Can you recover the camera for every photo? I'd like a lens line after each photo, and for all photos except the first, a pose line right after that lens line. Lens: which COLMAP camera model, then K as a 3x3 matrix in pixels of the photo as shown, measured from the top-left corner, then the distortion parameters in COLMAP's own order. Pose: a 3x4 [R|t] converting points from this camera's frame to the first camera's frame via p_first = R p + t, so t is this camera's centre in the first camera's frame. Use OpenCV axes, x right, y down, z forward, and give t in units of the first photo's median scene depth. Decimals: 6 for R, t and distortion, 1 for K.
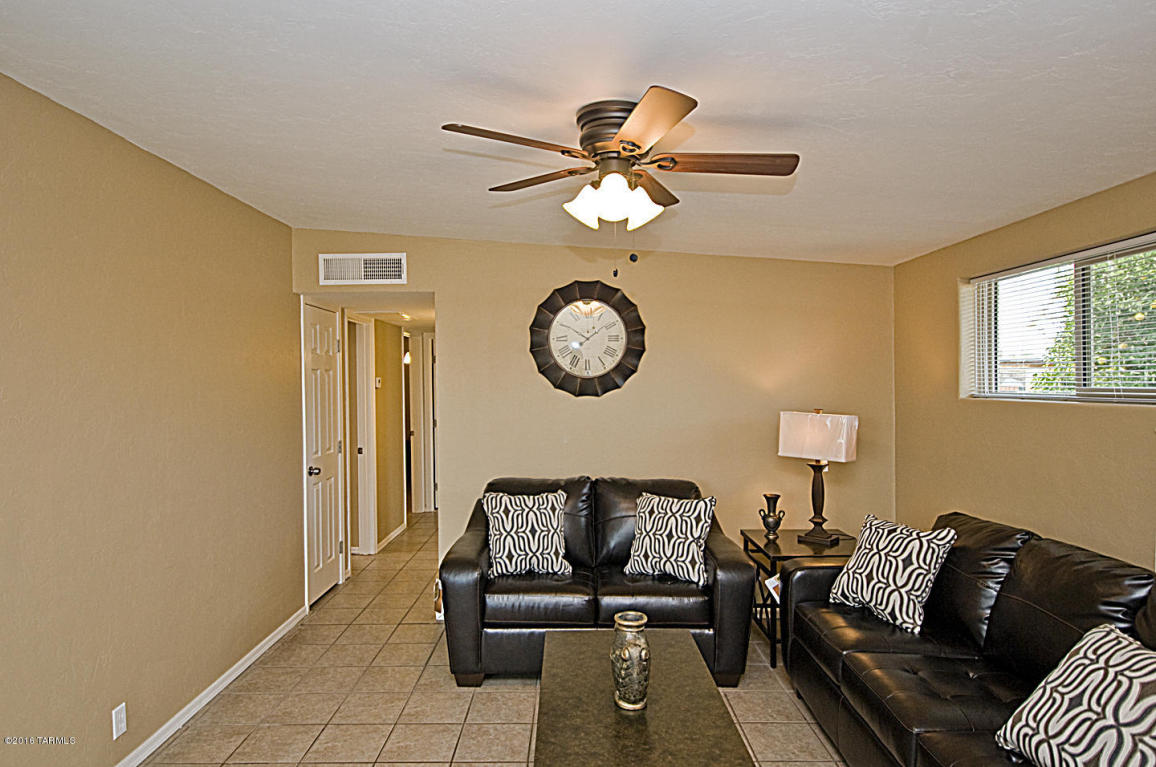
lens RADIAL K [[673.1, 0, 568.7], [0, 673.1, 387.4], [0, 0, 1]] dist [0.008634, -0.008897]
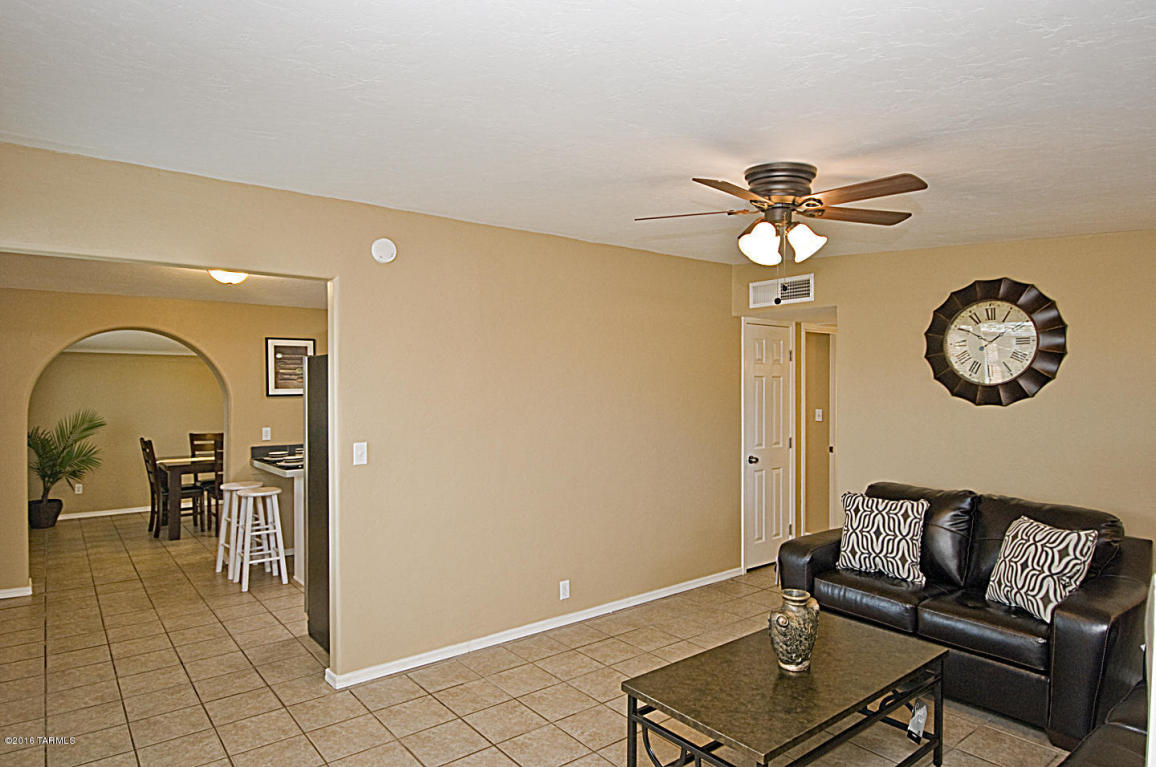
lens RADIAL K [[673.1, 0, 574.6], [0, 673.1, 379.0], [0, 0, 1]] dist [0.008634, -0.008897]
pose [[0.620422, 0.000459, -0.784268, 0.440739], [-0.011925, 0.999890, -0.008848, -0.008593], [0.784177, 0.014842, 0.620359, -0.014987]]
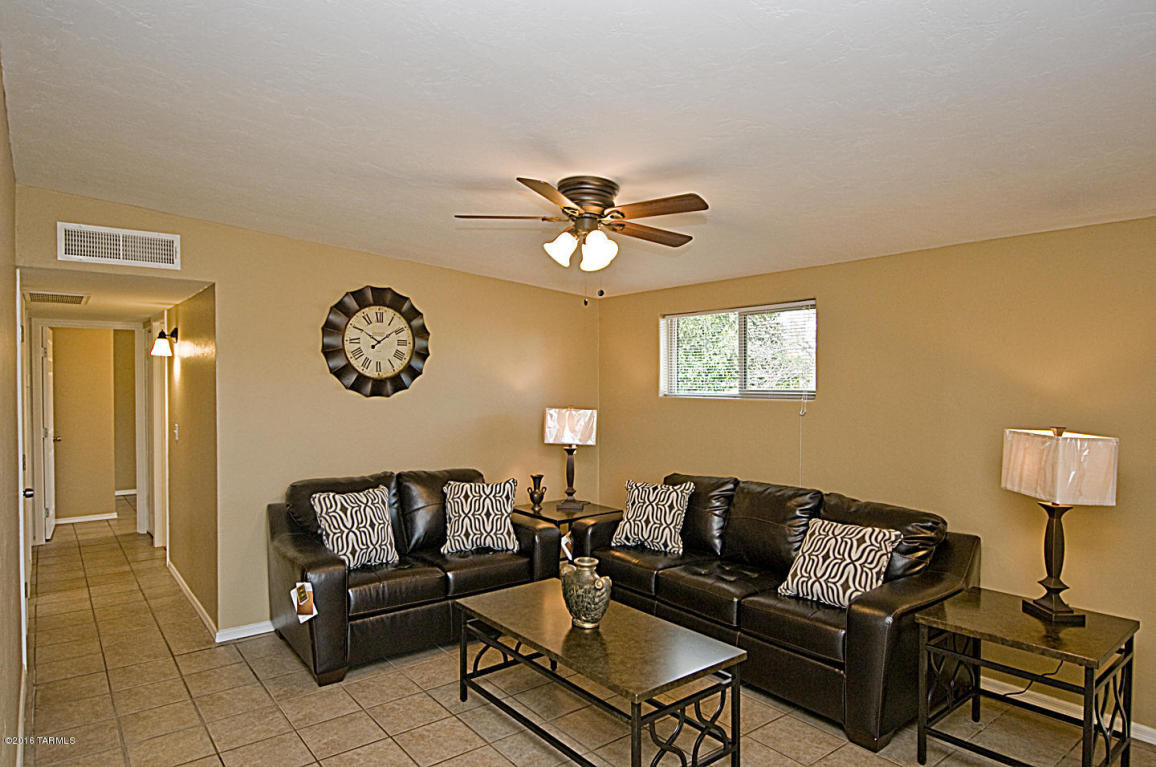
lens RADIAL K [[673.1, 0, 573.0], [0, 673.1, 395.3], [0, 0, 1]] dist [0.008634, -0.008897]
pose [[0.782825, -0.004094, 0.622229, -0.431359], [-0.004034, 0.999924, 0.011654, -0.002768], [-0.622229, -0.011633, 0.782749, -0.014467]]
